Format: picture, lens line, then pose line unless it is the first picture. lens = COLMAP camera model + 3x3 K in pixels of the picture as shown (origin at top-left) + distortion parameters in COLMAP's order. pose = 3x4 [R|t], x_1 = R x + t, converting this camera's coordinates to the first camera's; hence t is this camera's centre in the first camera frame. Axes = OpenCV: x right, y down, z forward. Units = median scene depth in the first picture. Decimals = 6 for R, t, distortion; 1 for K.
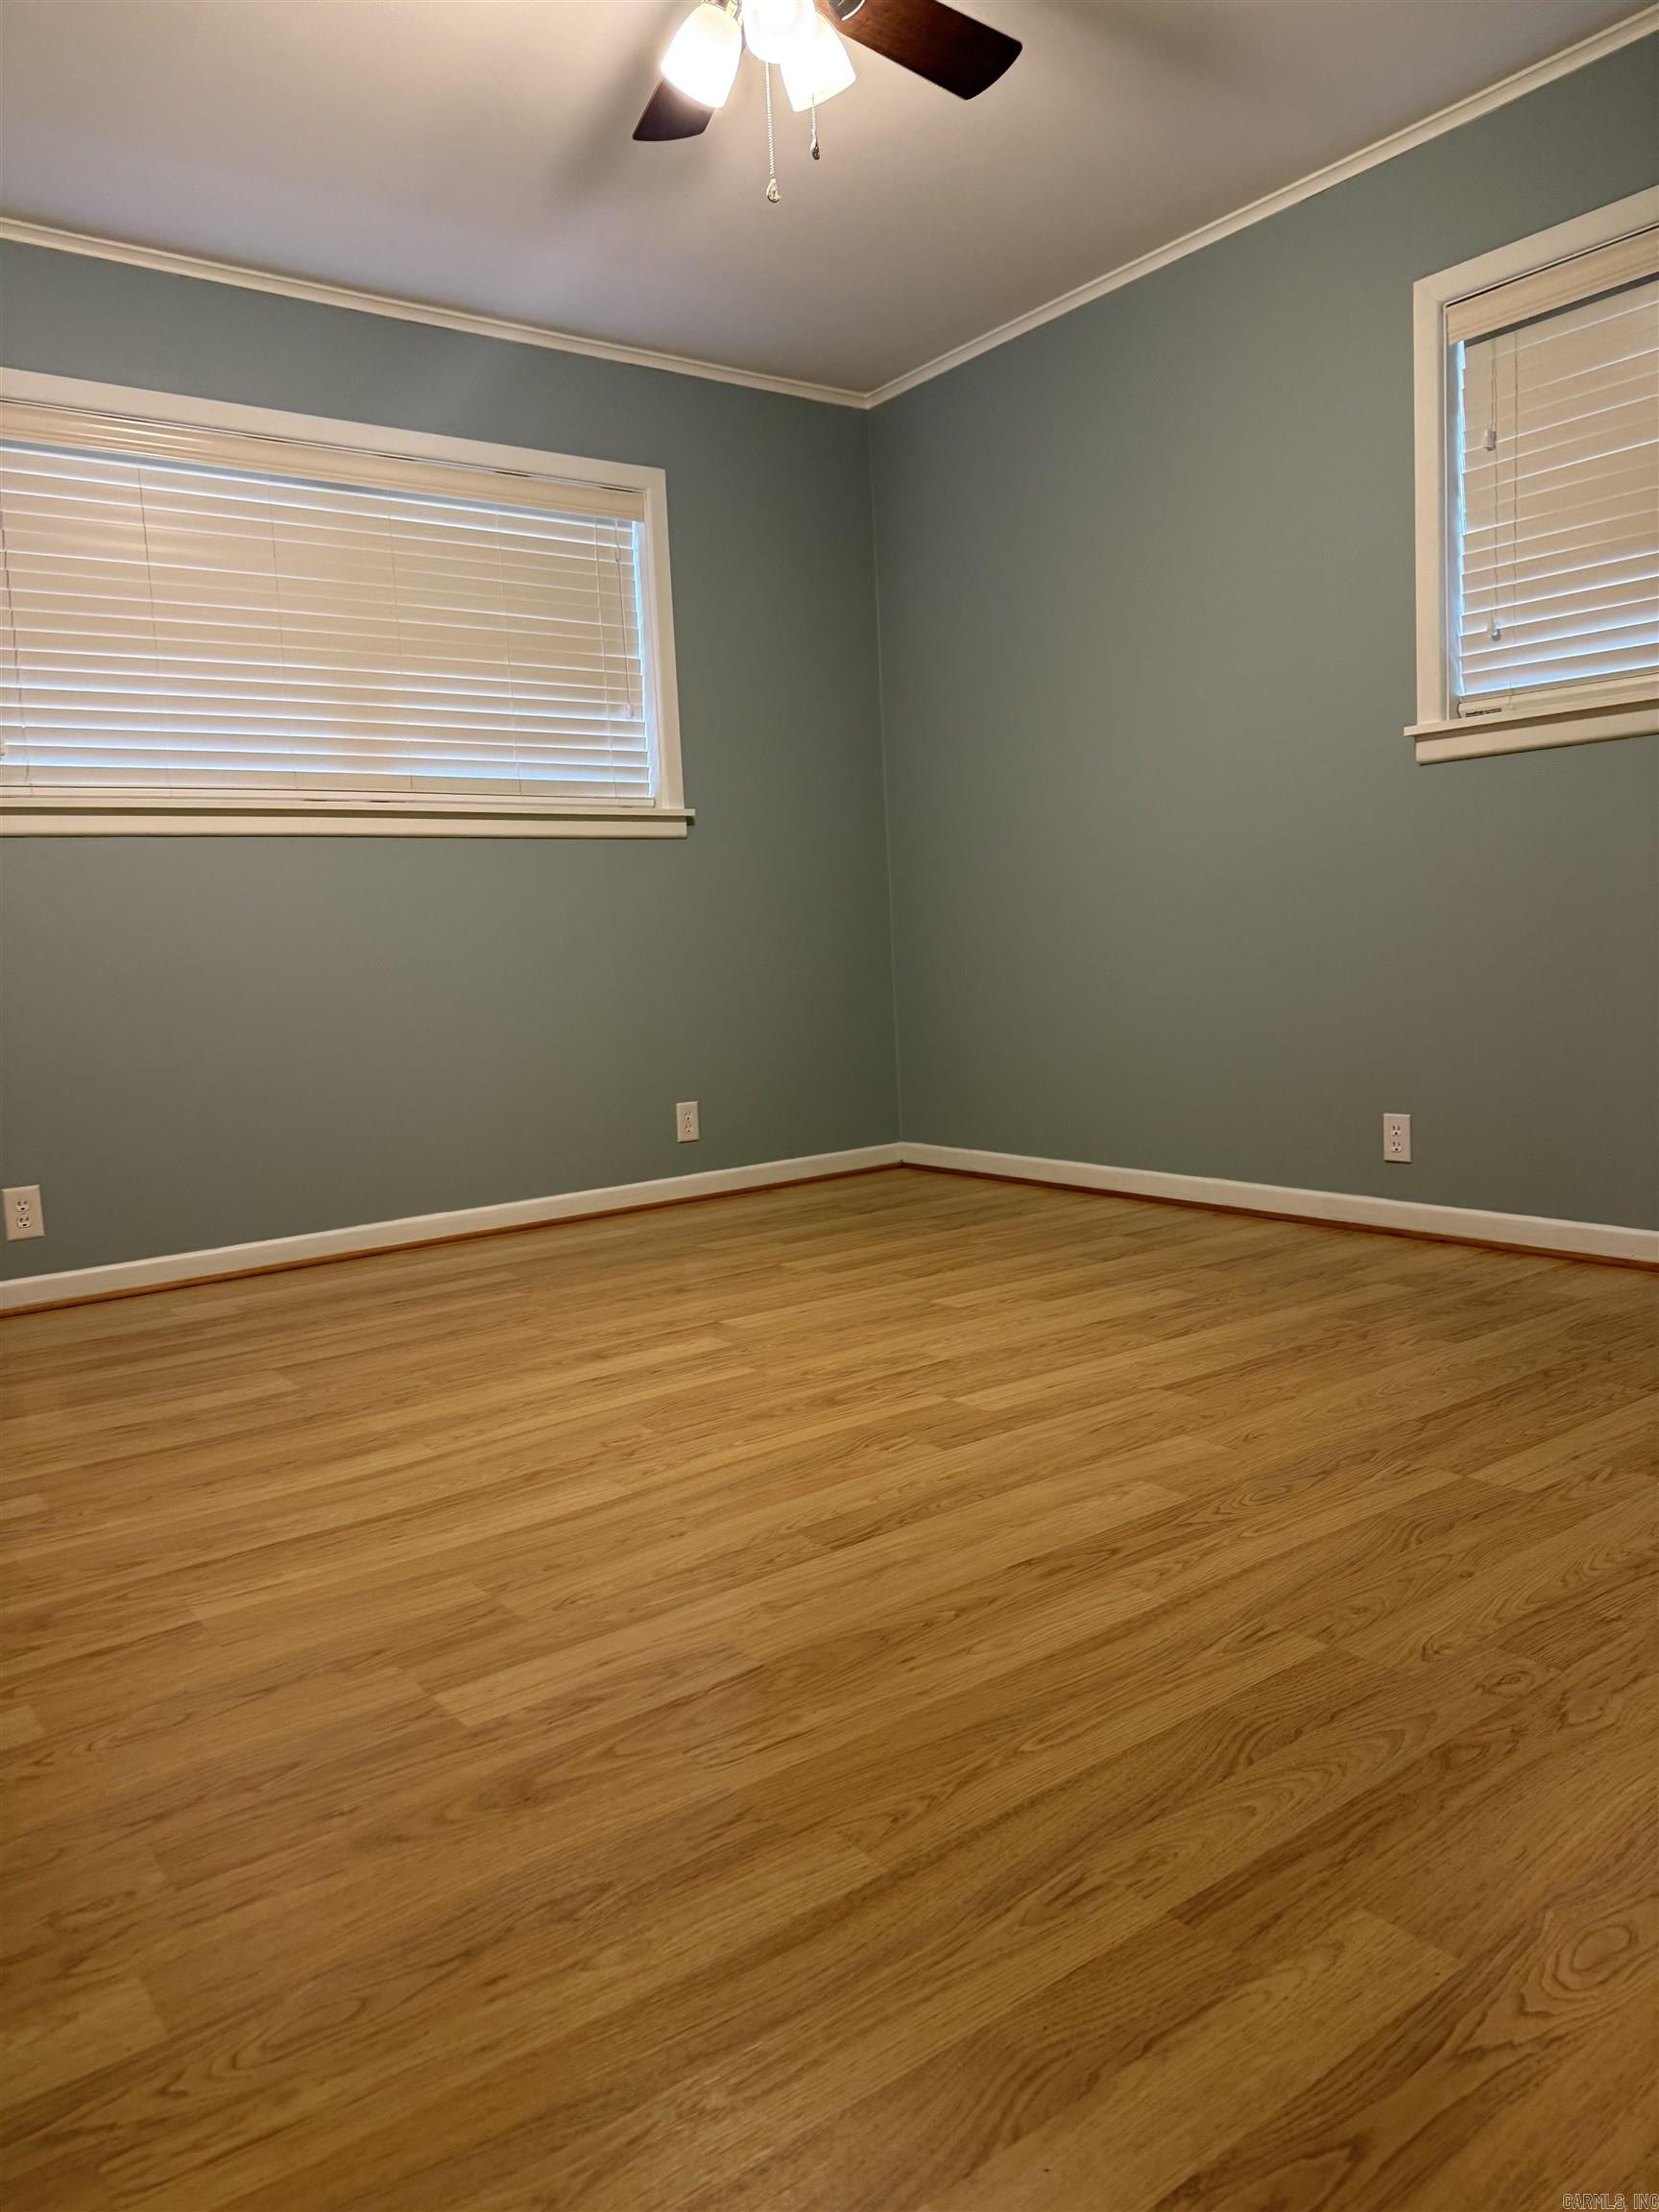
lens RADIAL K [[1536.3, 0, 821.1], [0, 1536.3, 1117.8], [0, 0, 1]] dist [0.140449, -0.238718]
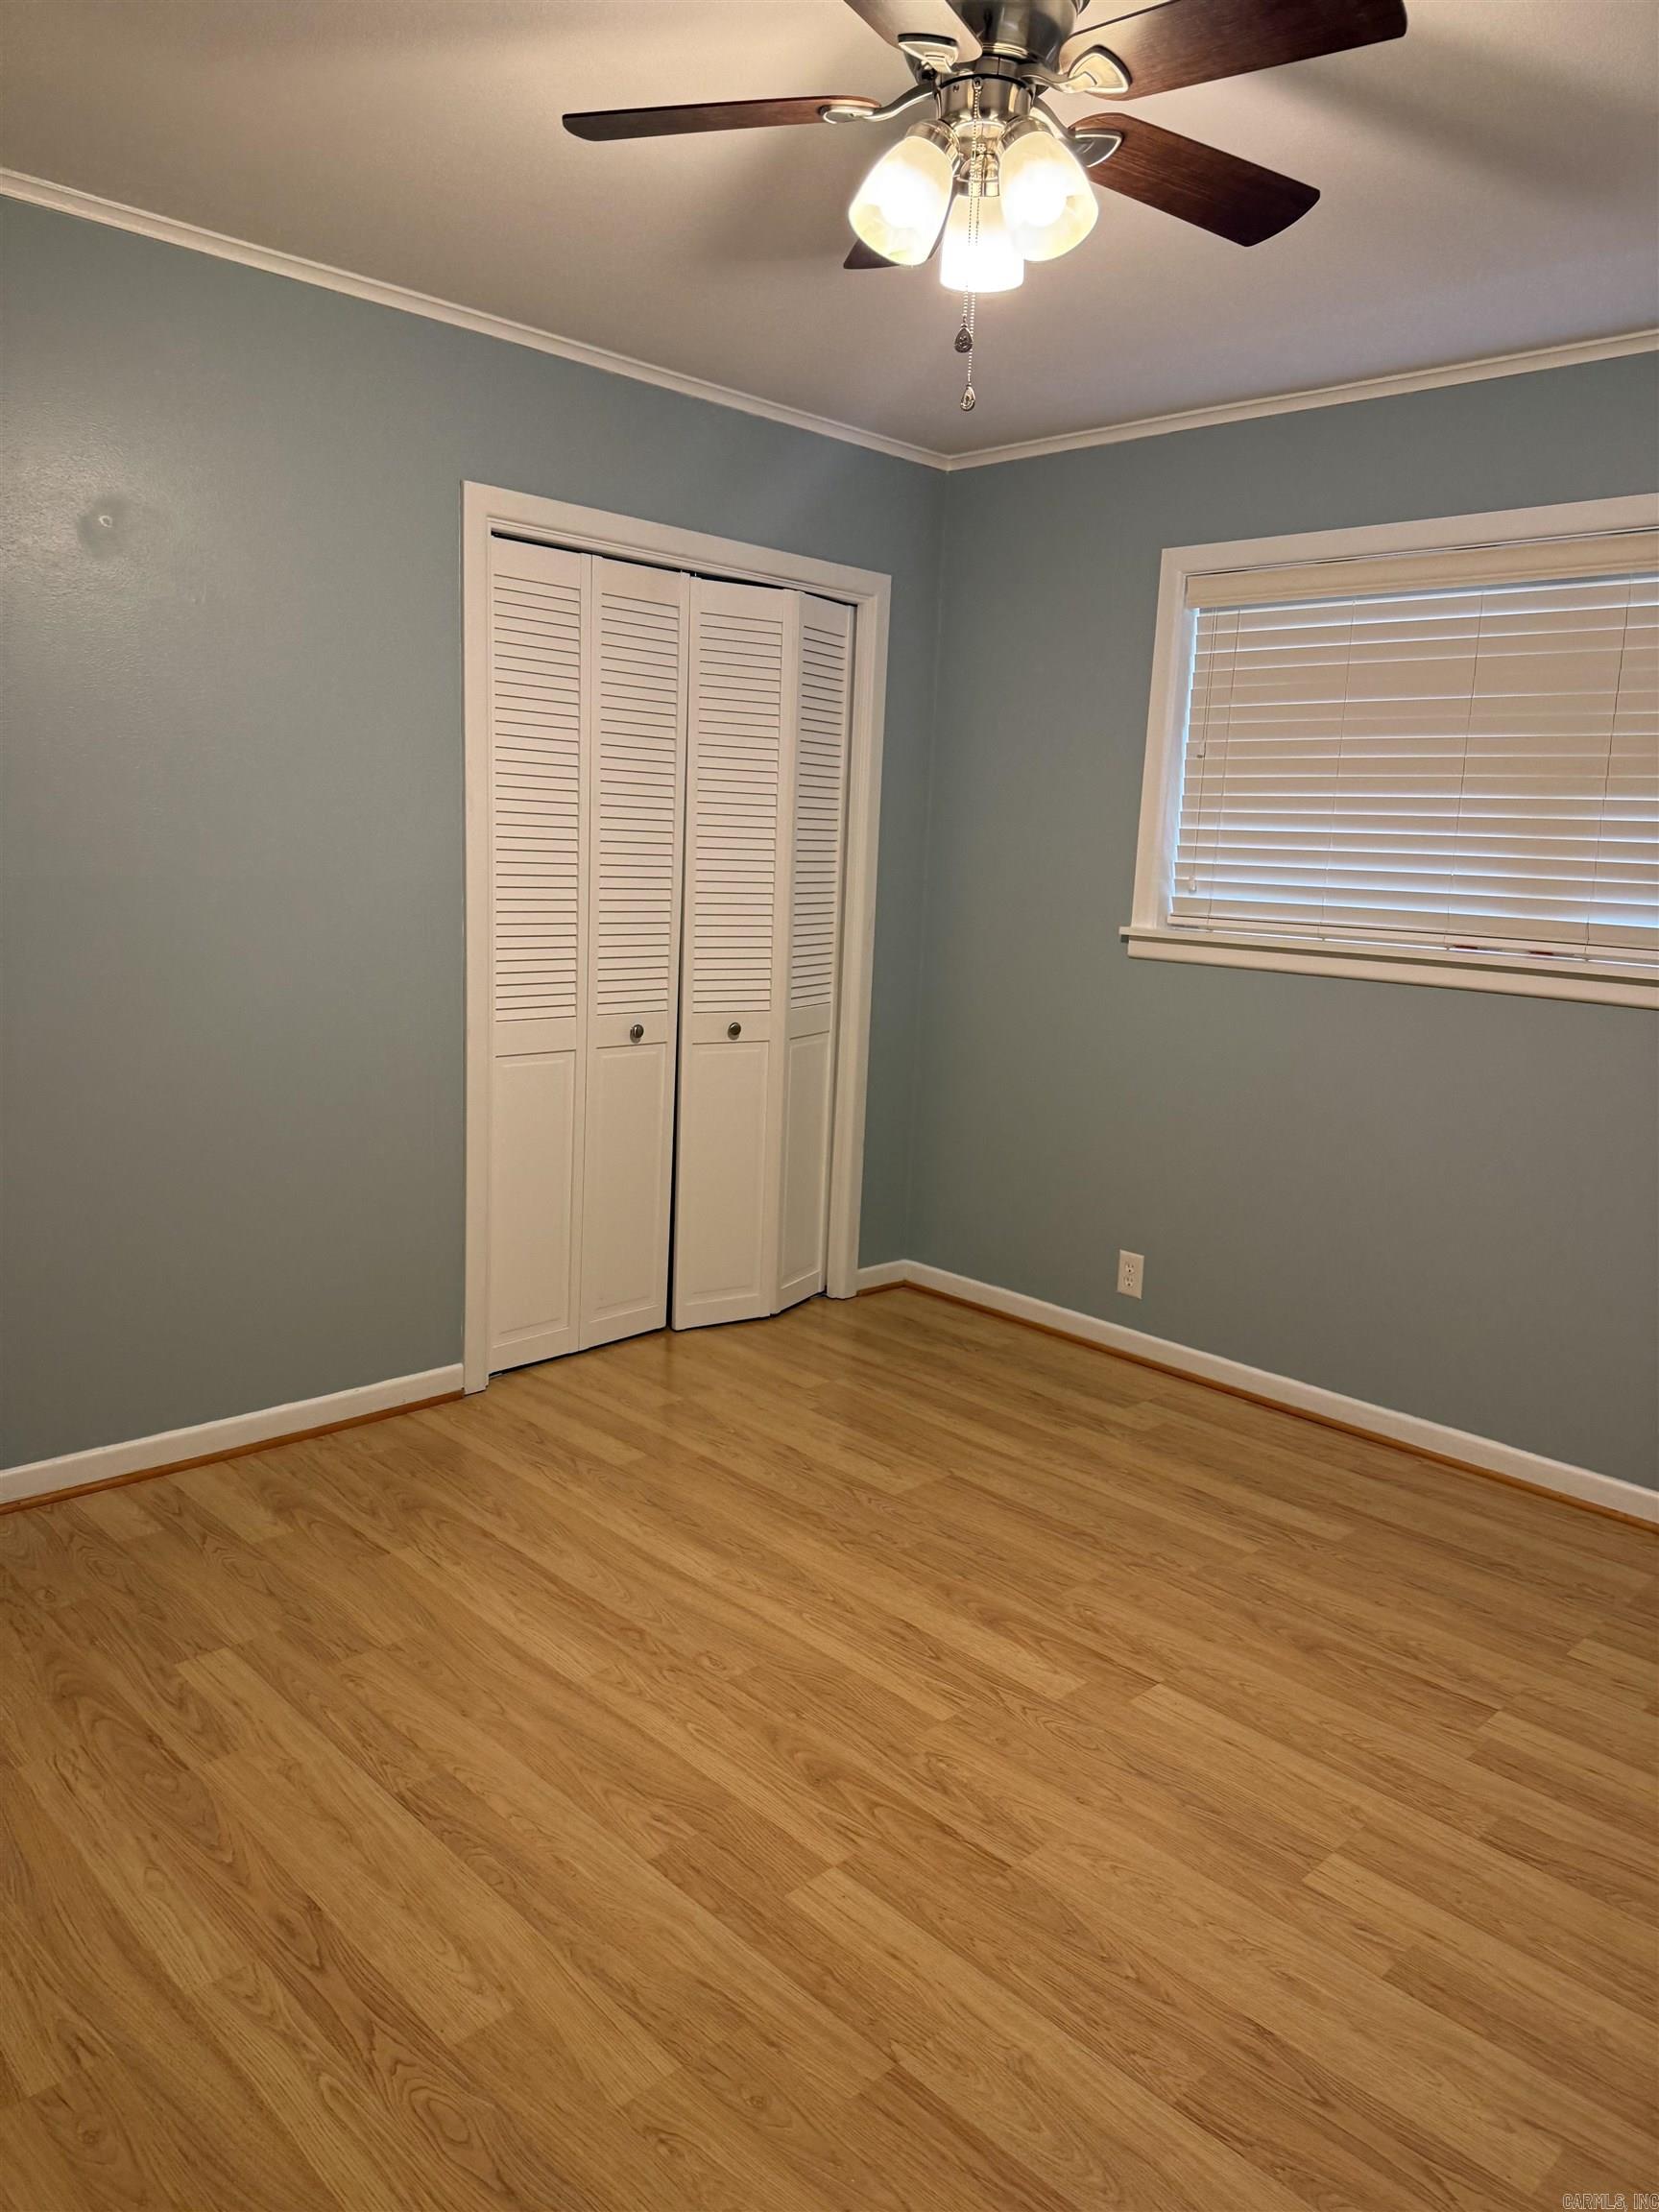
lens RADIAL K [[1558.1, 0, 821.4], [0, 1558.1, 1116.1], [0, 0, 1]] dist [0.003396, -0.020863]
pose [[0.138393, 0.243089, -0.960081, 0.830759], [-0.171765, 0.960609, 0.218463, -0.404499], [0.975369, 0.134675, 0.174696, 0.847147]]
